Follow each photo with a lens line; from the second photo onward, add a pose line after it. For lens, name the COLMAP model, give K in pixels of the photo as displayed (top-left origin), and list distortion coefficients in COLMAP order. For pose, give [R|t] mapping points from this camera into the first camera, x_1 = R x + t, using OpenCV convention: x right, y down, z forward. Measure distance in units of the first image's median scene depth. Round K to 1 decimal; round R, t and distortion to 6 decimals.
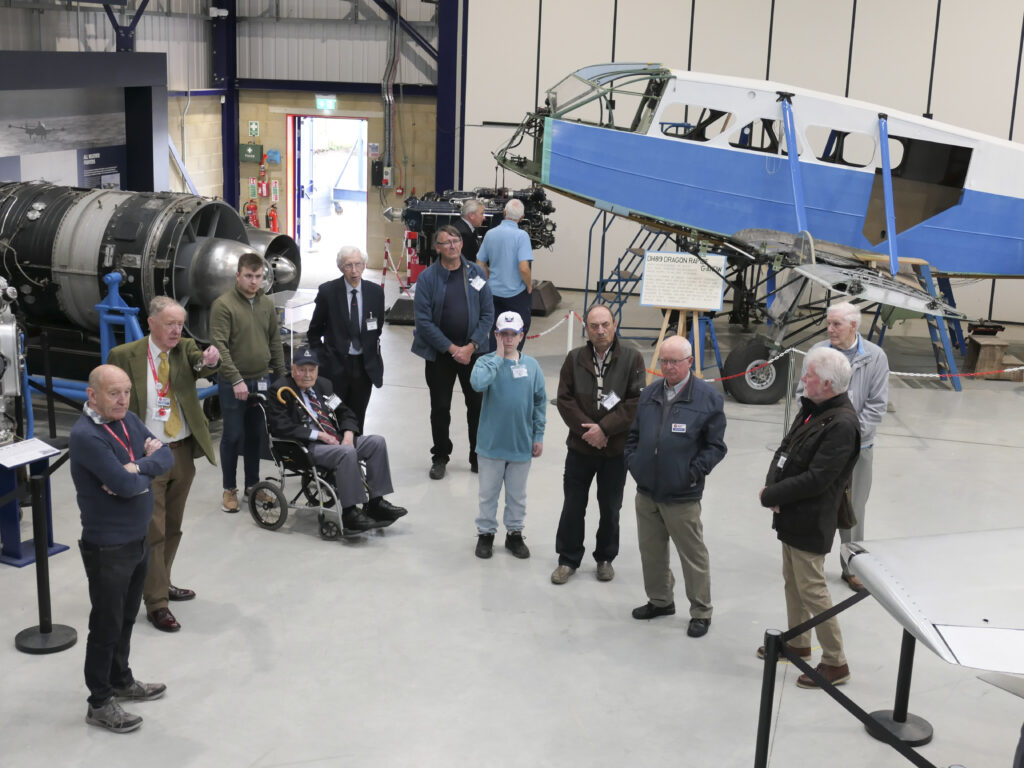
lens RADIAL K [[1395.2, 0, 512.0], [0, 1395.2, 384.0], [0, 0, 1]] dist [0.001773, 0.017289]
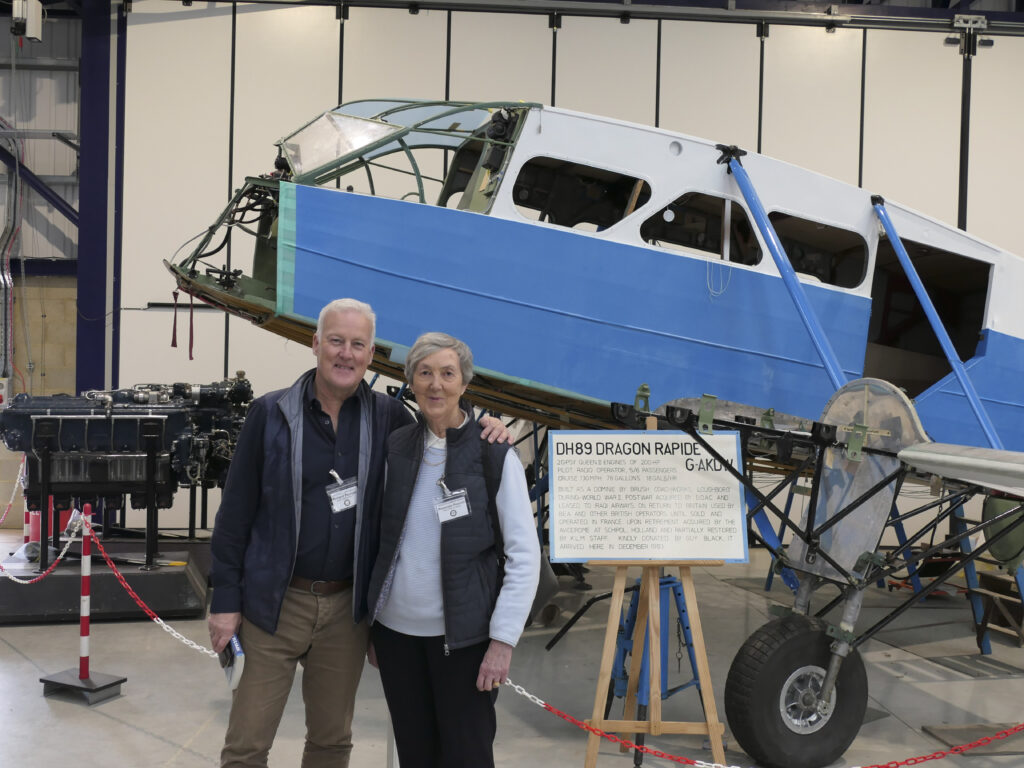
lens RADIAL K [[1037.0, 0, 512.0], [0, 1037.0, 384.0], [0, 0, 1]] dist [-0.003683, 0.011293]
pose [[0.950838, -0.015244, 0.309314, -0.009590], [0.080321, 0.976749, -0.198771, -0.034788], [-0.299092, 0.213843, 0.929954, 0.516753]]
